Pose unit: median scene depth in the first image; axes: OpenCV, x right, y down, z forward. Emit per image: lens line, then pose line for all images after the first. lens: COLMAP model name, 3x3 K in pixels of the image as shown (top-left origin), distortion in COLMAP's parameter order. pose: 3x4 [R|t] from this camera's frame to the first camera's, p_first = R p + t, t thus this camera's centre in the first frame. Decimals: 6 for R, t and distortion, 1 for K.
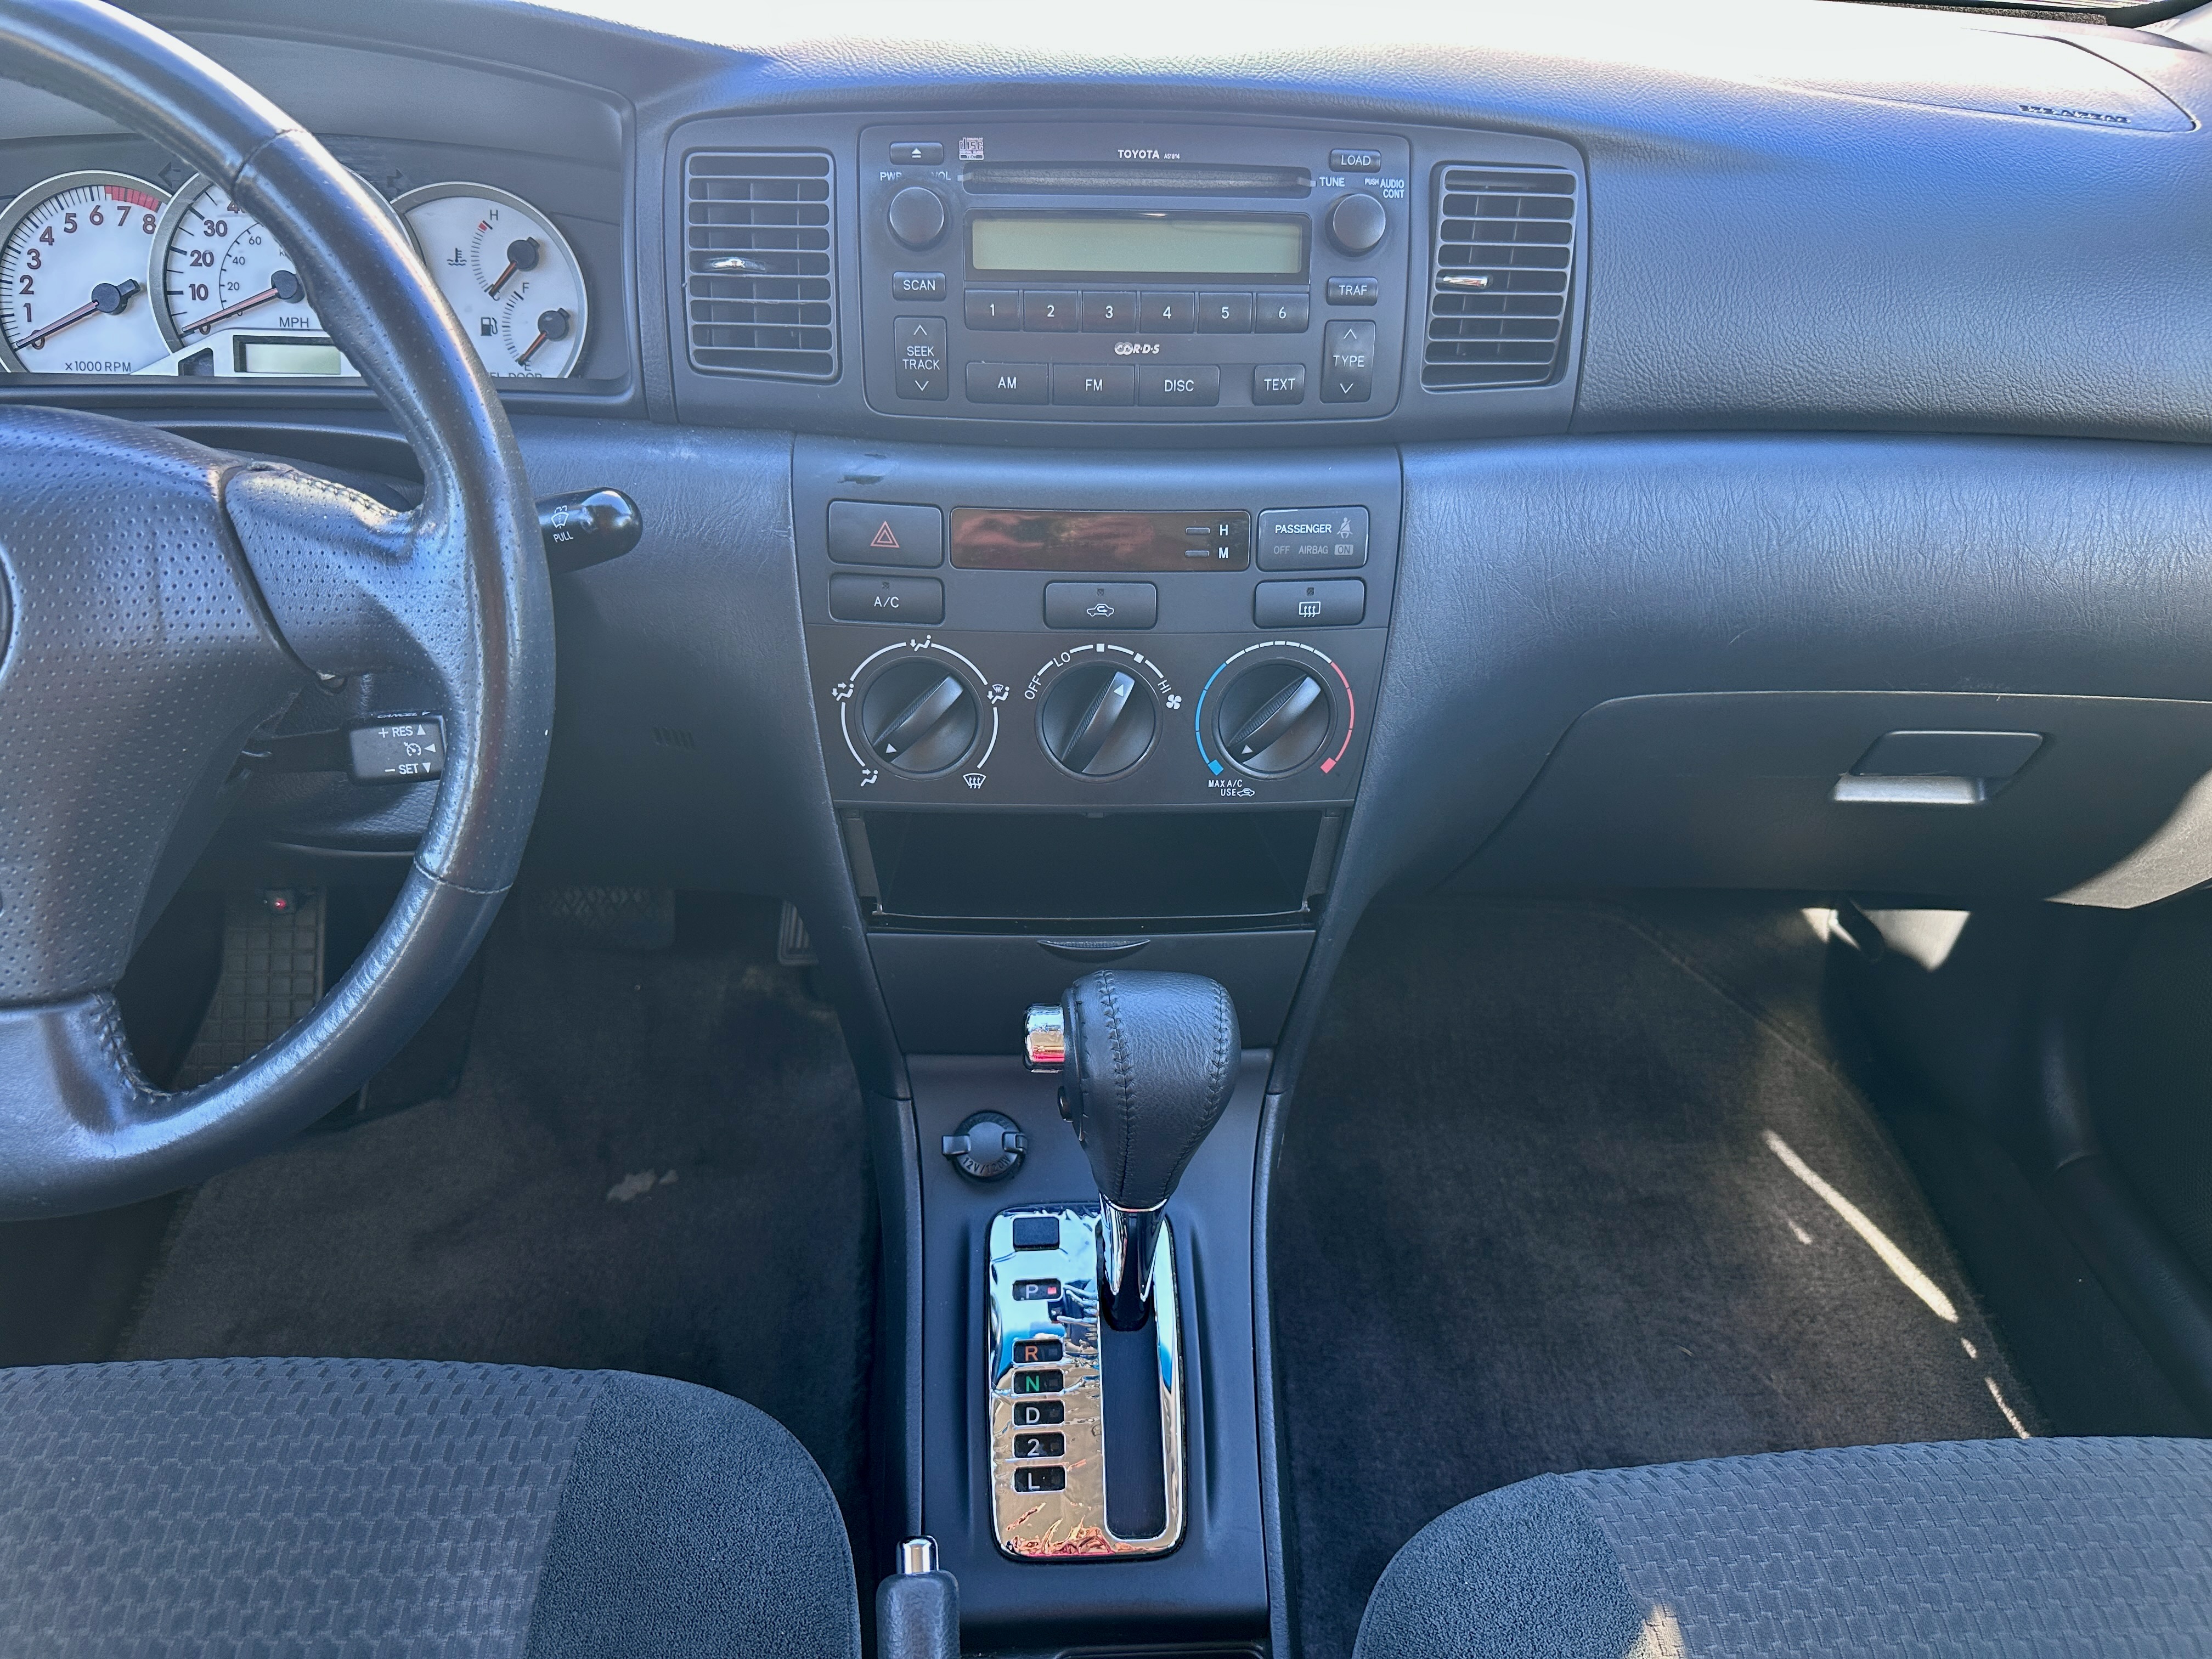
lens RADIAL K [[1597.9, 0, 1125.5], [0, 1597.9, 844.2], [0, 0, 1]] dist [-0.003003, -0.017221]
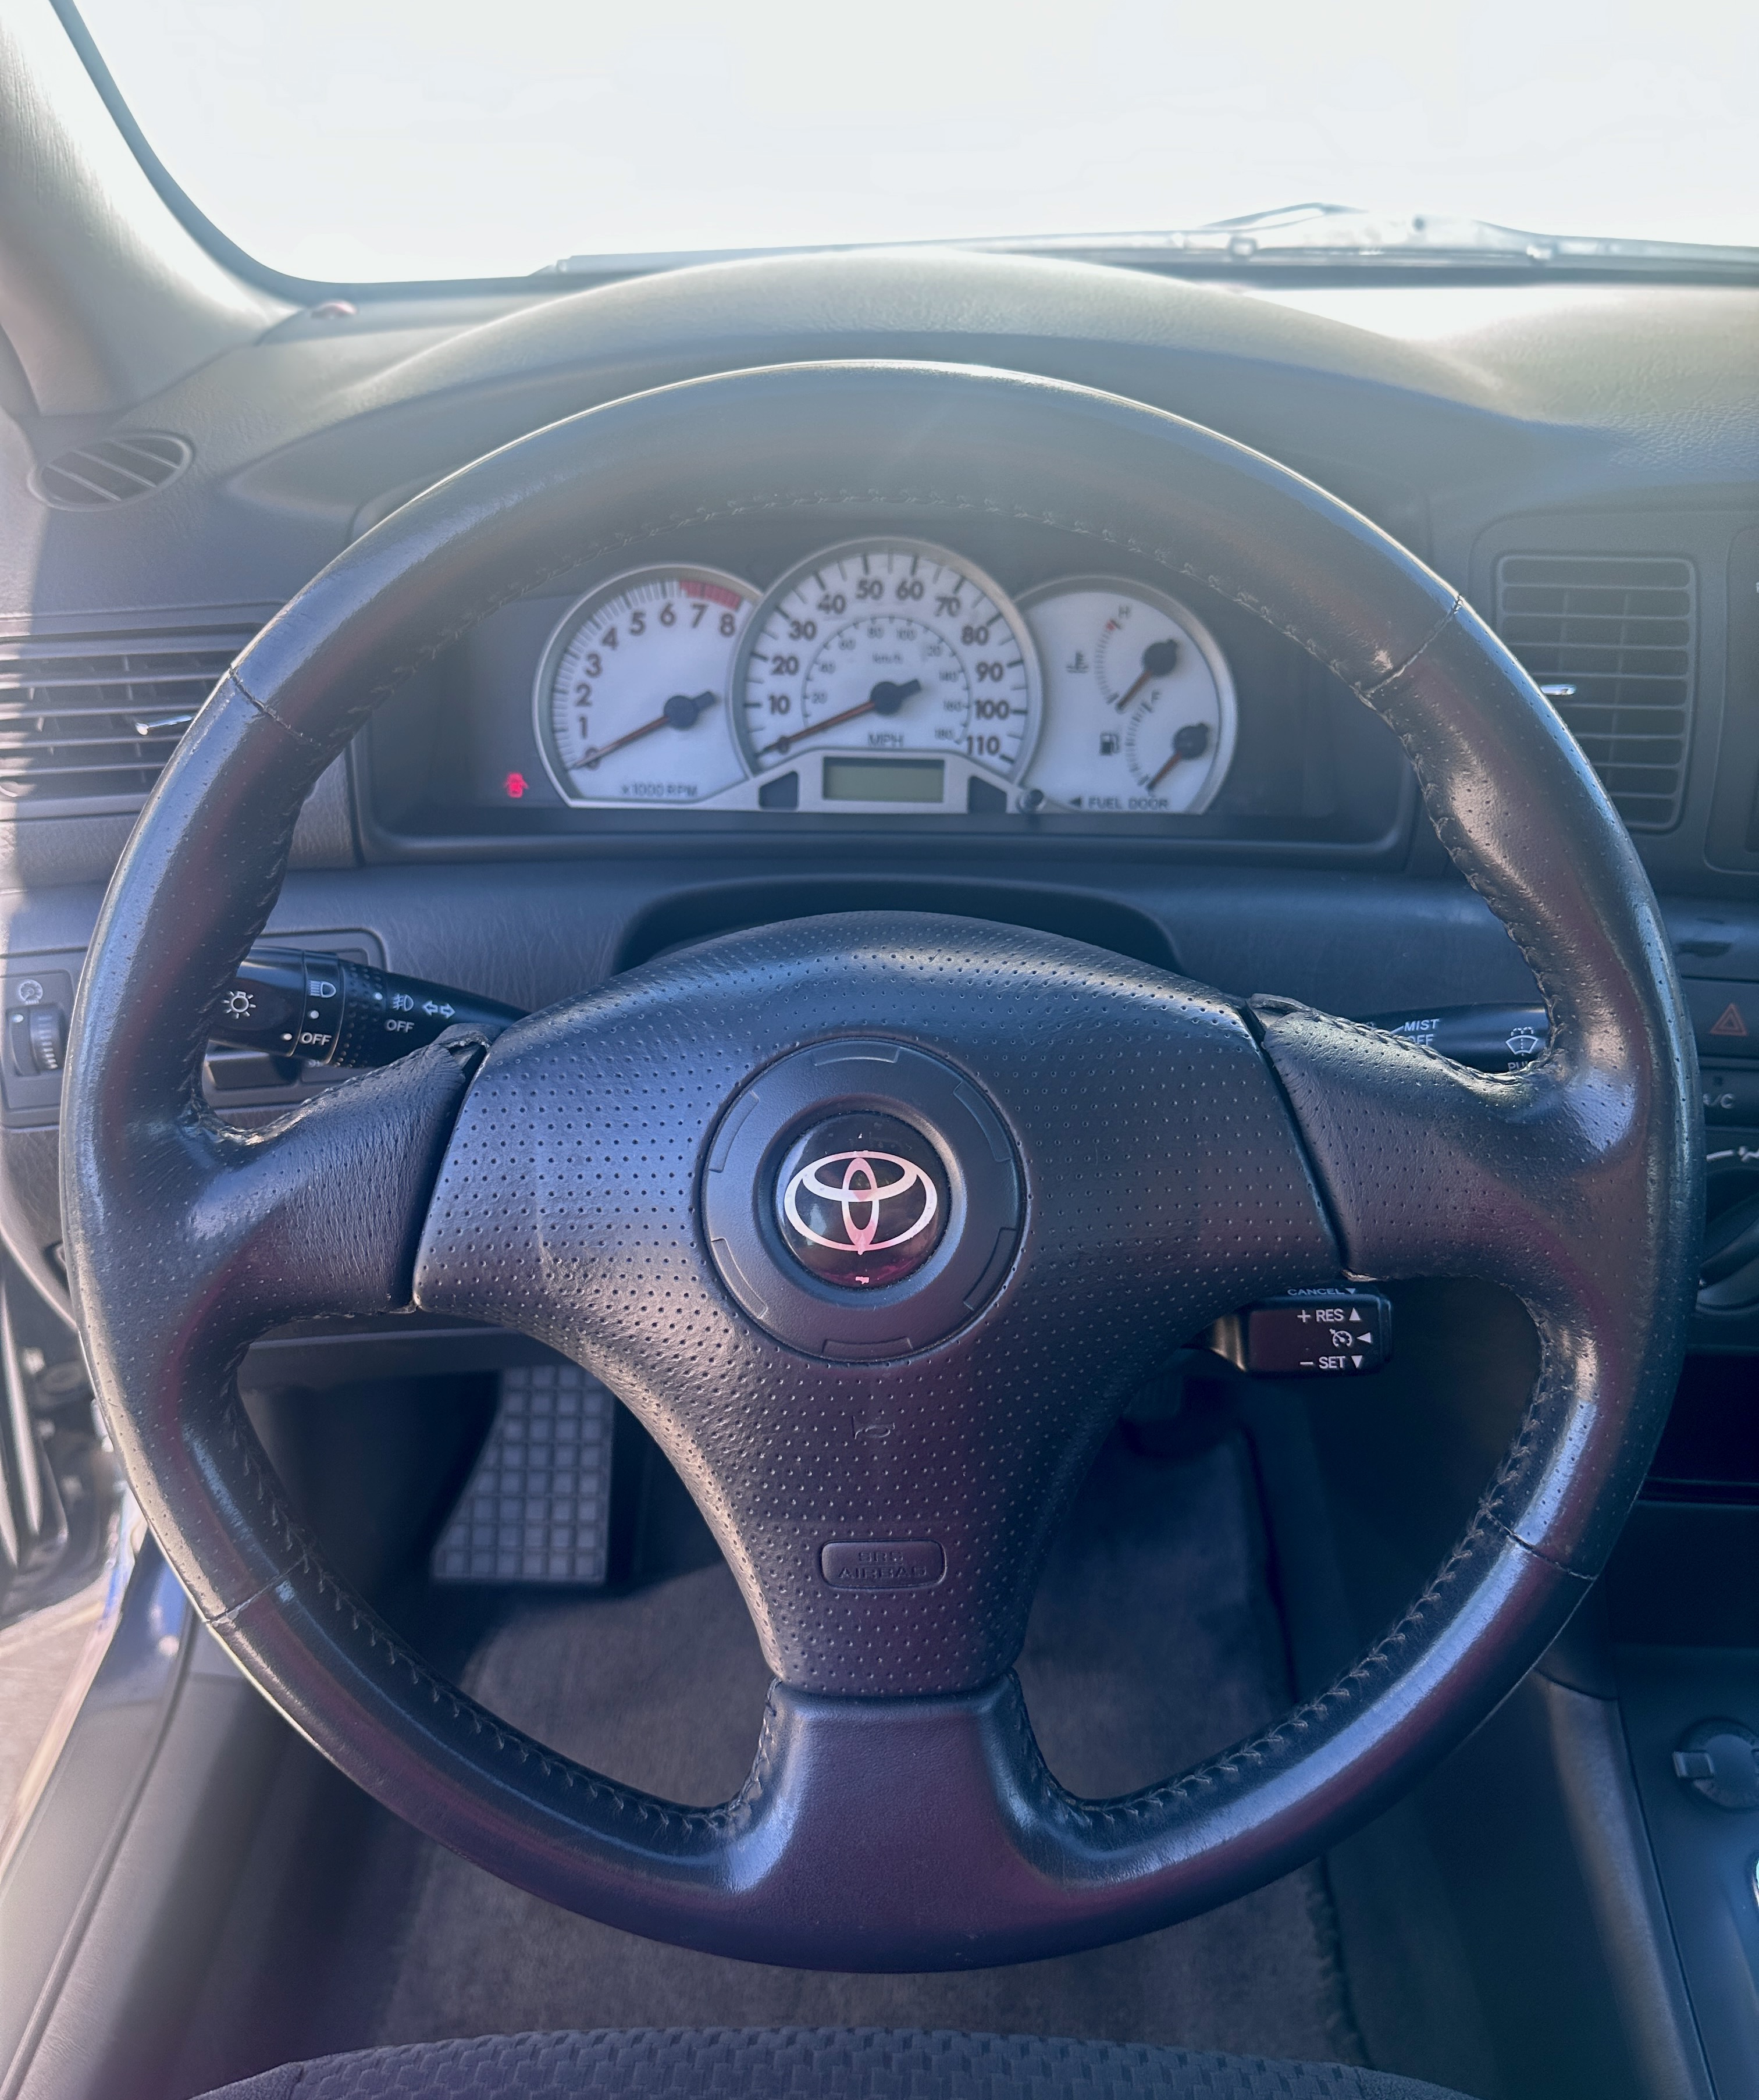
lens RADIAL K [[1627.4, 0, 878.0], [0, 1627.4, 1068.3], [0, 0, 1]] dist [0.073441, -0.011473]
pose [[0.997777, 0.012681, -0.065421, -0.485865], [-0.015500, 0.998965, -0.042762, -0.119768], [0.064811, 0.043681, 0.996941, 0.144564]]
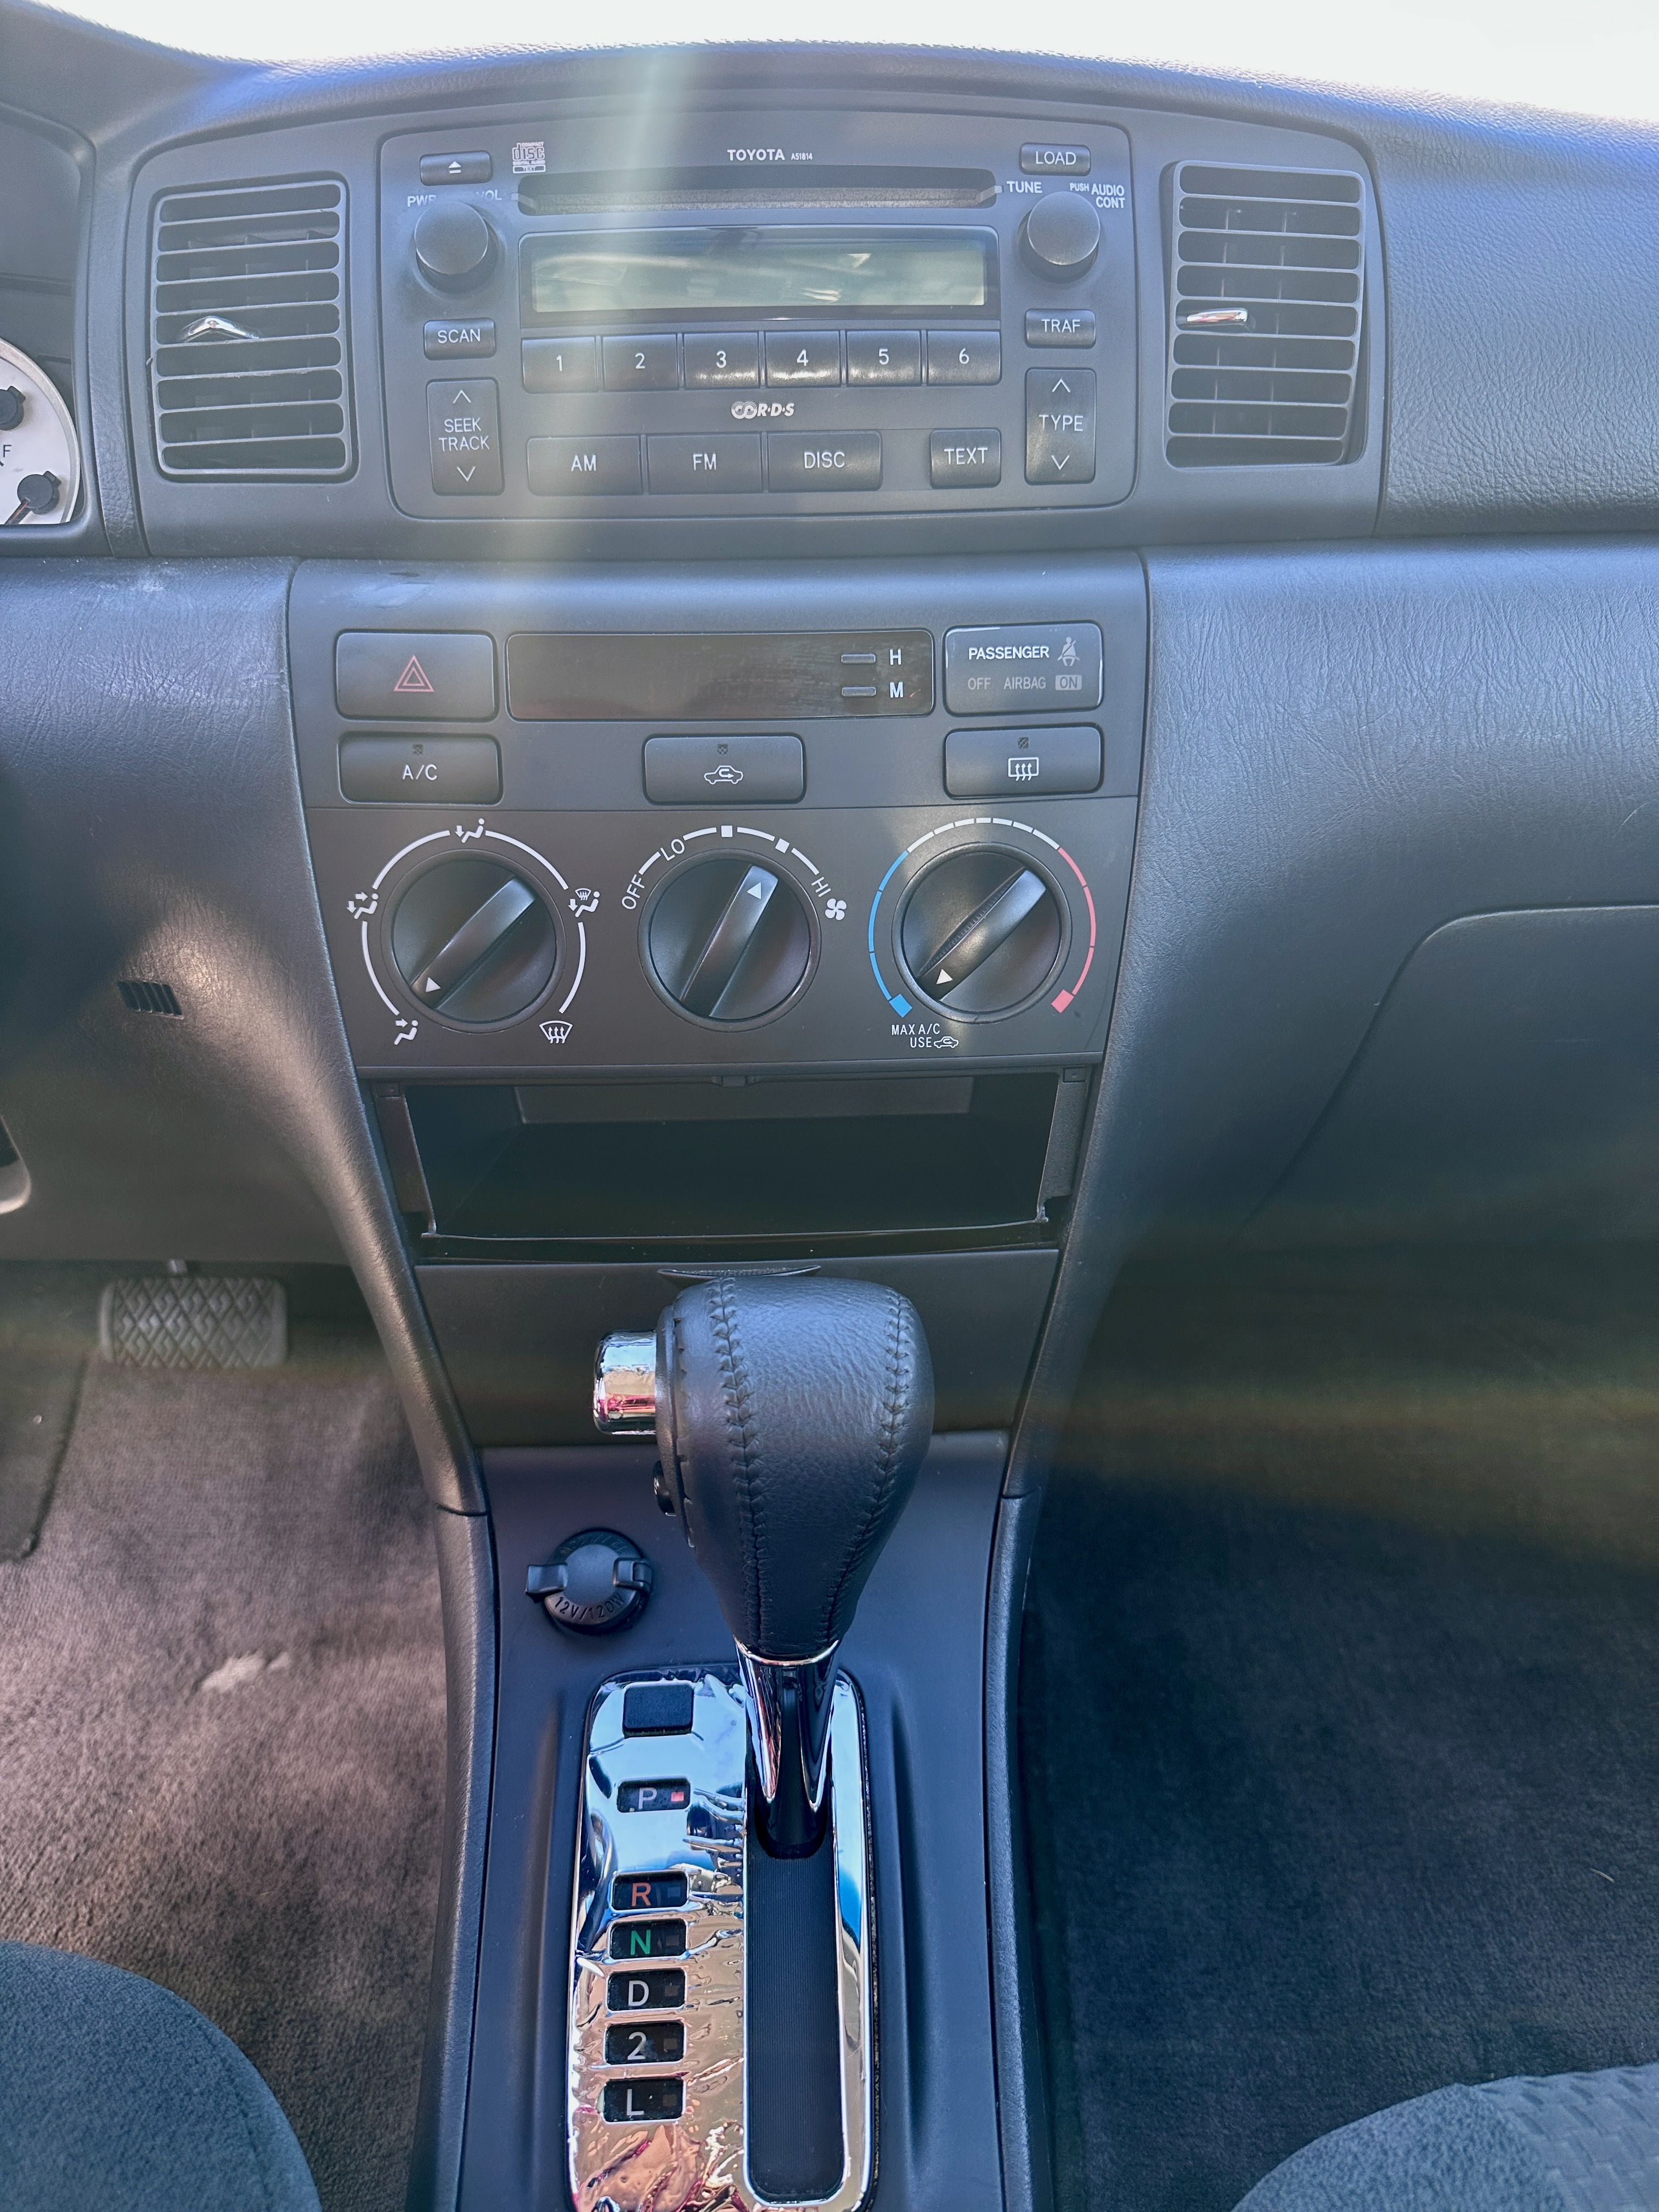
lens RADIAL K [[1597.9, 0, 844.8], [0, 1597.9, 1094.8], [0, 0, 1]] dist [-0.003003, -0.017221]
pose [[0.998764, -0.030709, -0.039080, 0.058385], [0.024501, 0.988314, -0.150449, 0.095315], [0.043244, 0.149306, 0.987845, 0.314629]]
